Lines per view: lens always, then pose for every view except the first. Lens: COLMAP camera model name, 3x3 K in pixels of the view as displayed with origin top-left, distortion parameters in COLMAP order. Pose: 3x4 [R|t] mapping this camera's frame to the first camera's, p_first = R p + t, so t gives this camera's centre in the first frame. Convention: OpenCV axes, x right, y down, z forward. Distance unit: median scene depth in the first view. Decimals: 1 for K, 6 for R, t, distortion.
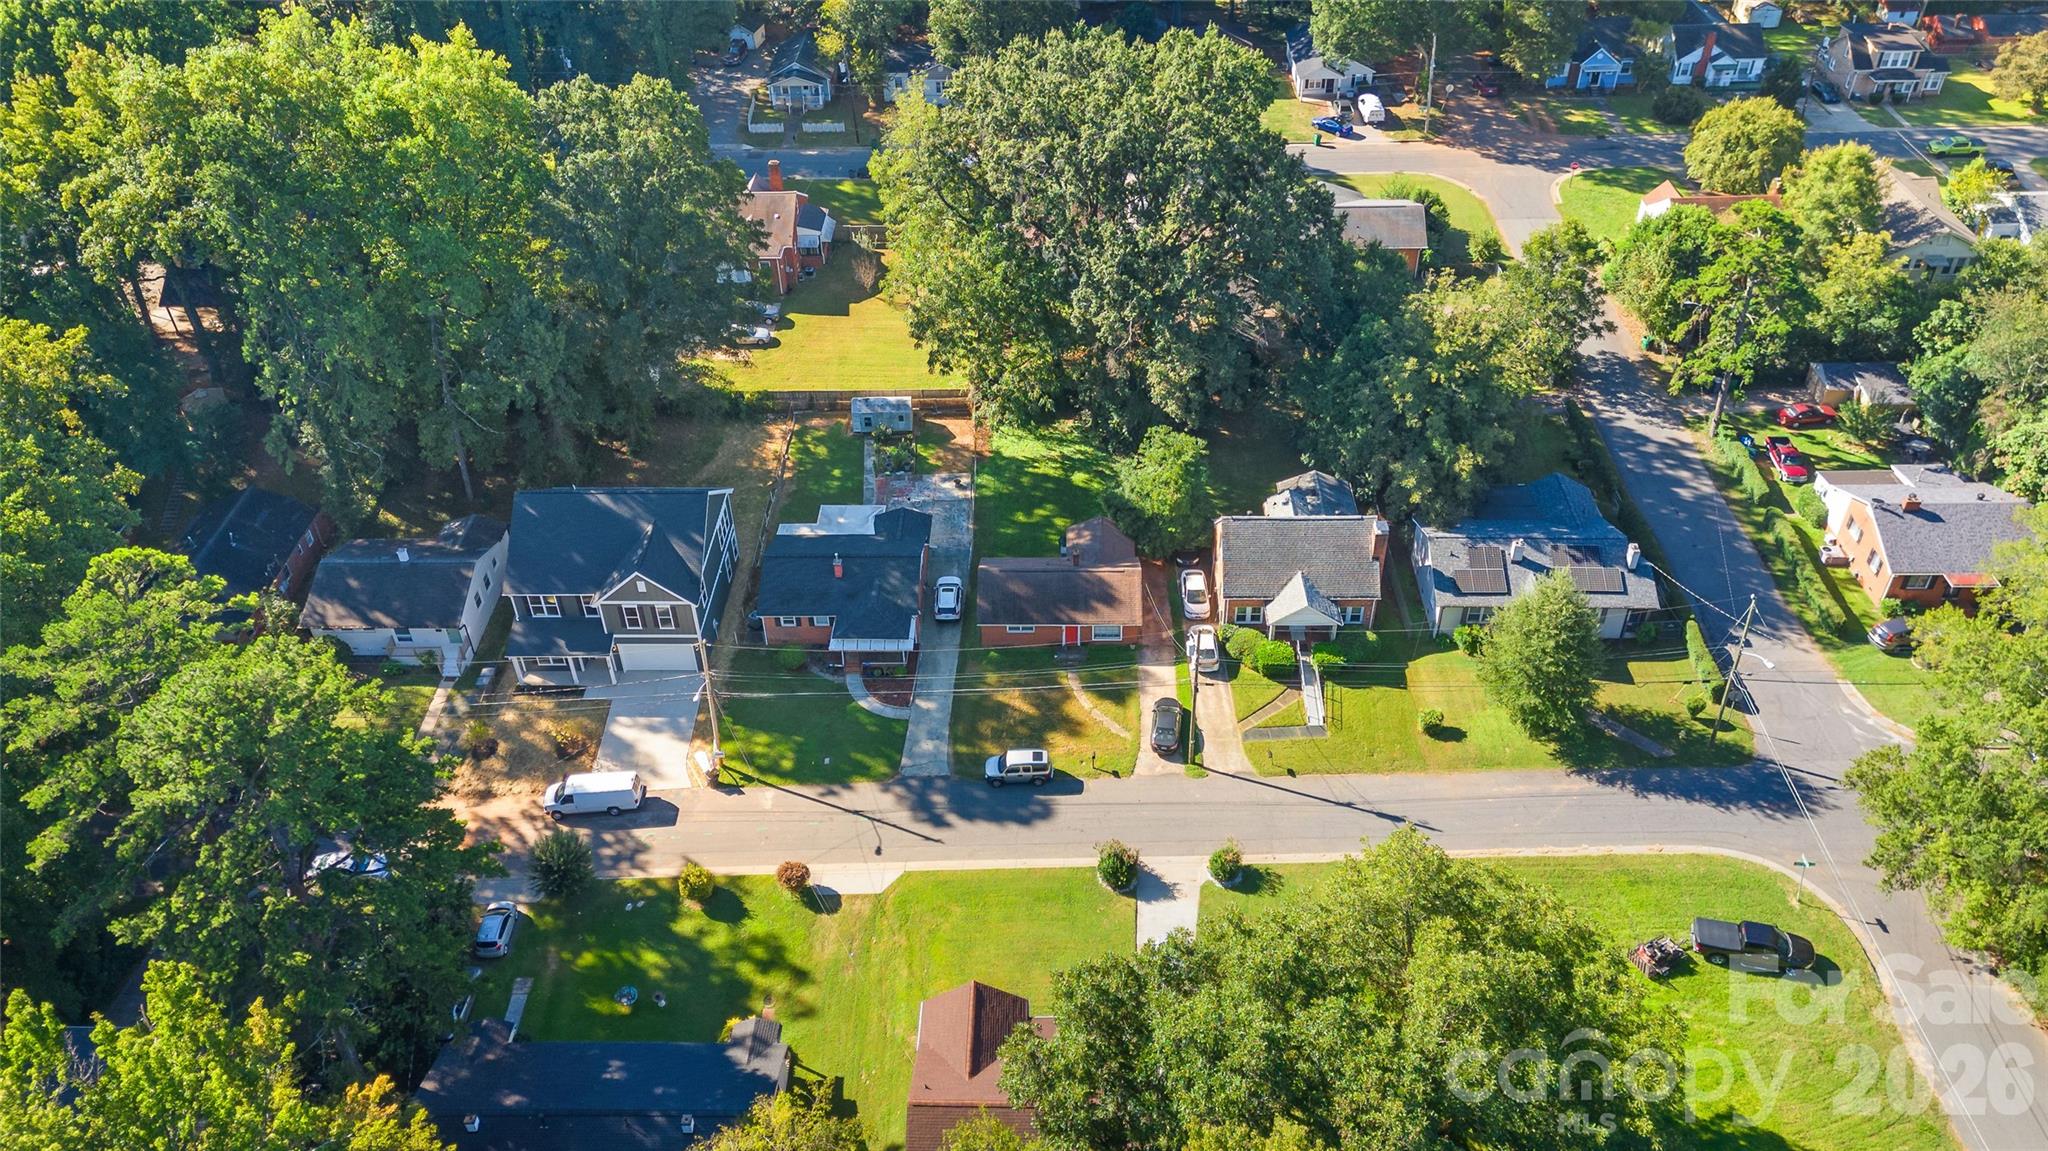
lens RADIAL K [[1514.0, 0, 1024.0], [0, 1514.0, 575.5], [0, 0, 1]] dist [0.083260, -0.074771]
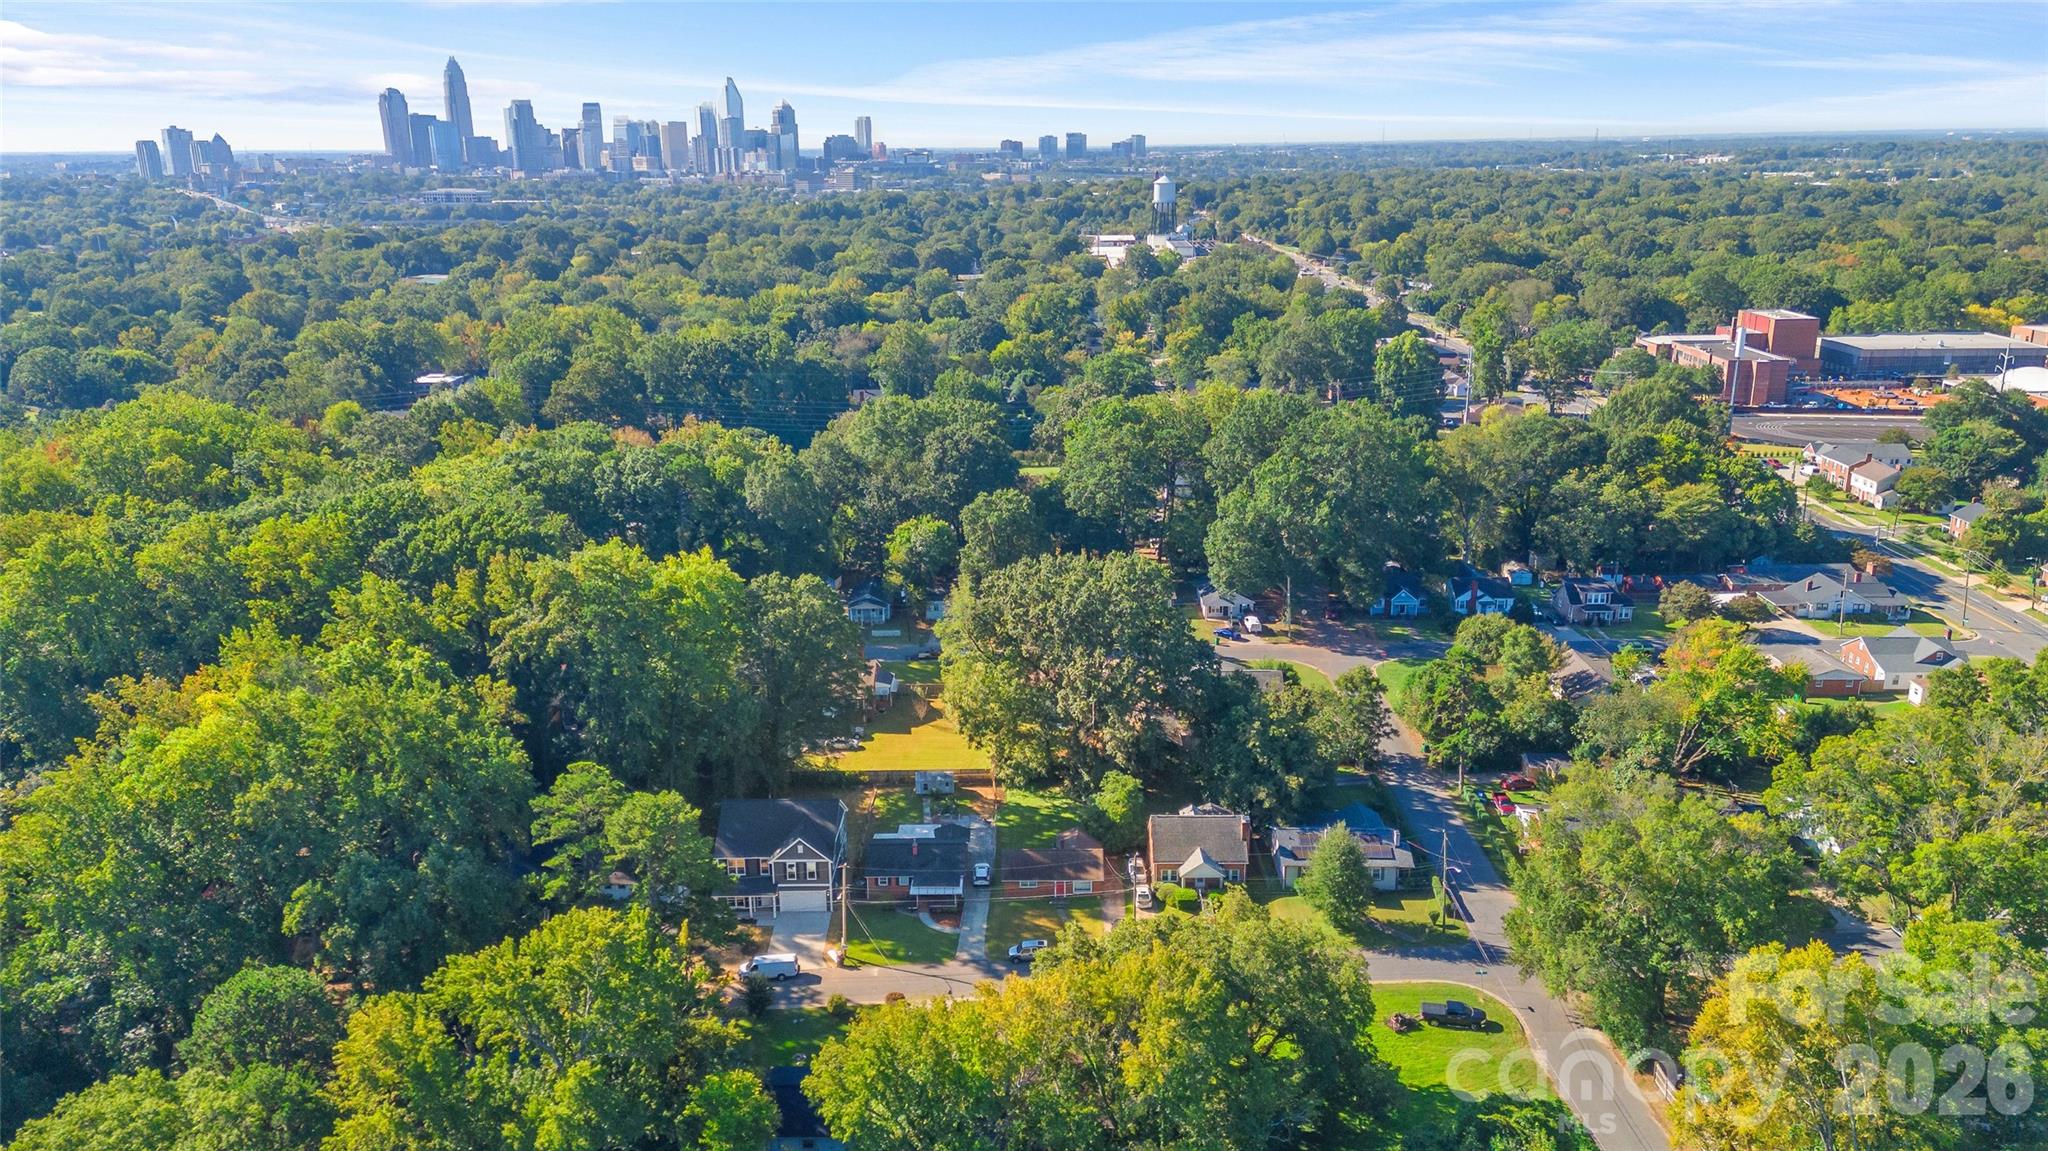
lens RADIAL K [[1514.0, 0, 1024.0], [0, 1514.0, 575.5], [0, 0, 1]] dist [0.083260, -0.074771]
pose [[0.999824, 0.006384, 0.017666, -0.035967], [0.000796, 0.925220, -0.379429, 0.328069], [-0.018767, 0.379376, 0.925052, -0.589634]]
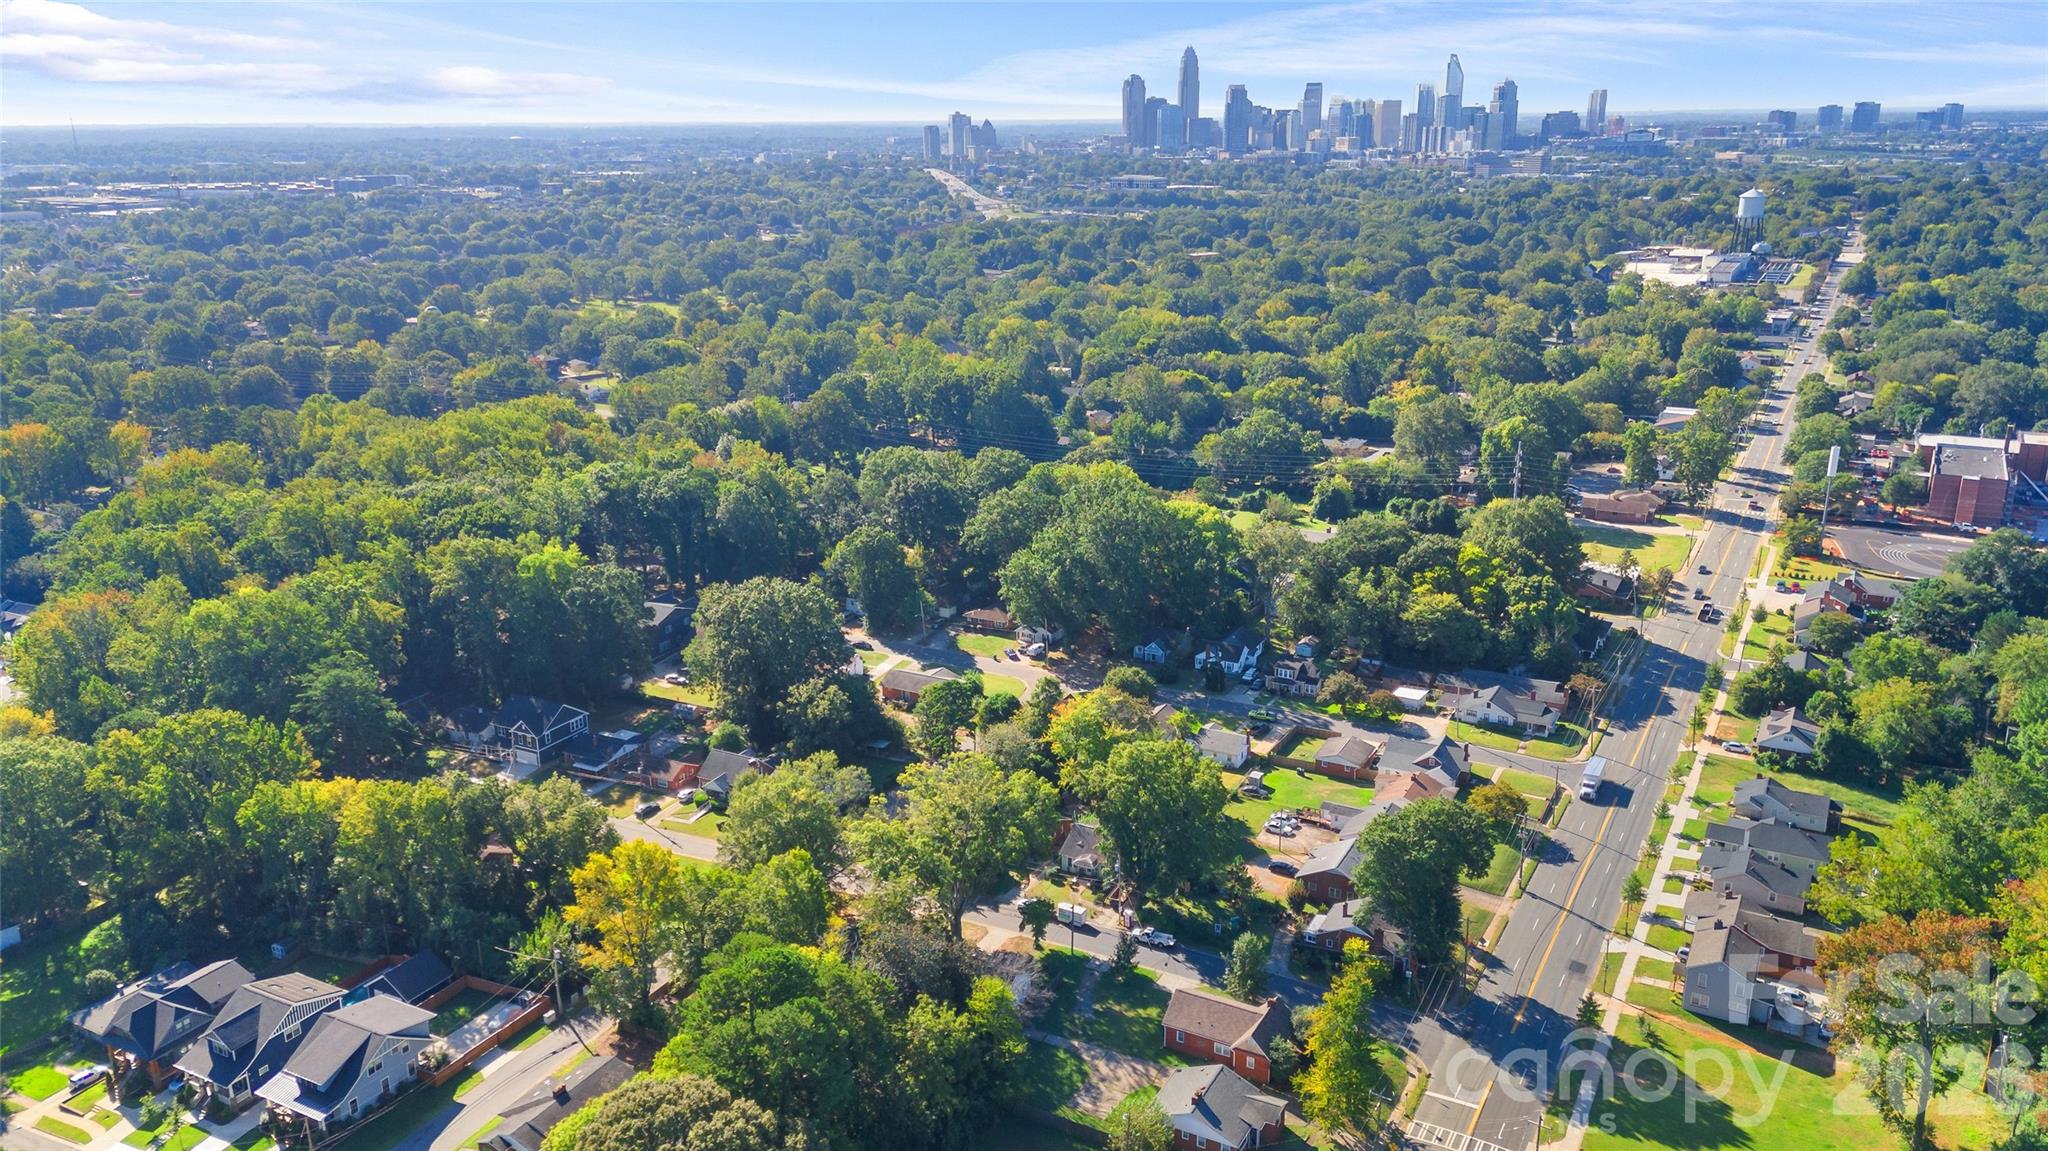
lens RADIAL K [[1523.0, 0, 1024.0], [0, 1523.0, 575.5], [0, 0, 1]] dist [0.084009, -0.075066]
pose [[0.891322, 0.144890, -0.429595, 1.623810], [-0.288548, 0.912162, -0.291032, 0.288218], [0.349693, 0.383362, 0.854838, -1.132374]]
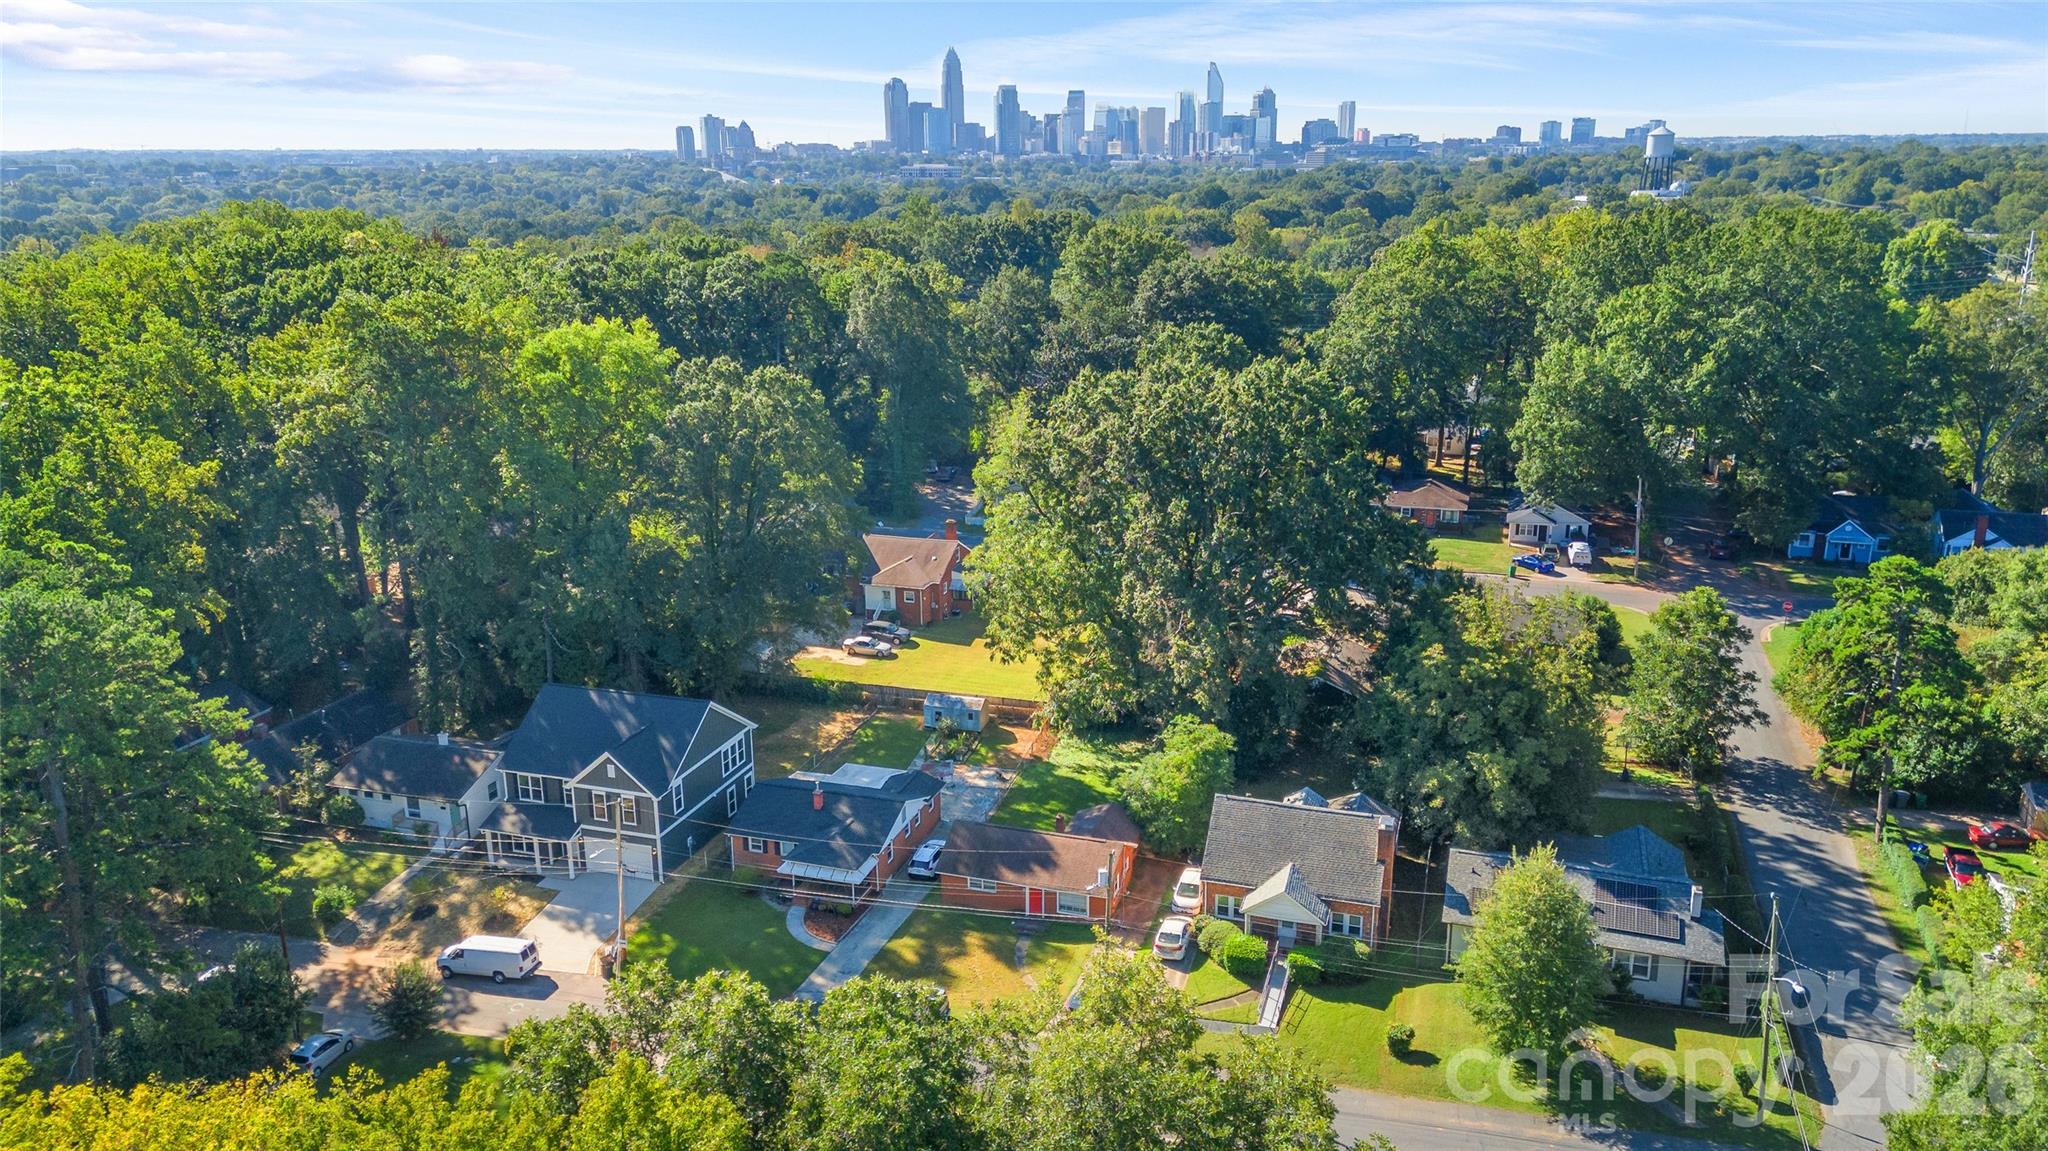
lens RADIAL K [[1514.0, 0, 1024.0], [0, 1514.0, 575.5], [0, 0, 1]] dist [0.083260, -0.074771]
pose [[0.956957, 0.092261, -0.275176, 0.245378], [-0.189552, 0.916663, -0.351850, 0.172943], [0.219782, 0.388866, 0.894695, 0.108282]]
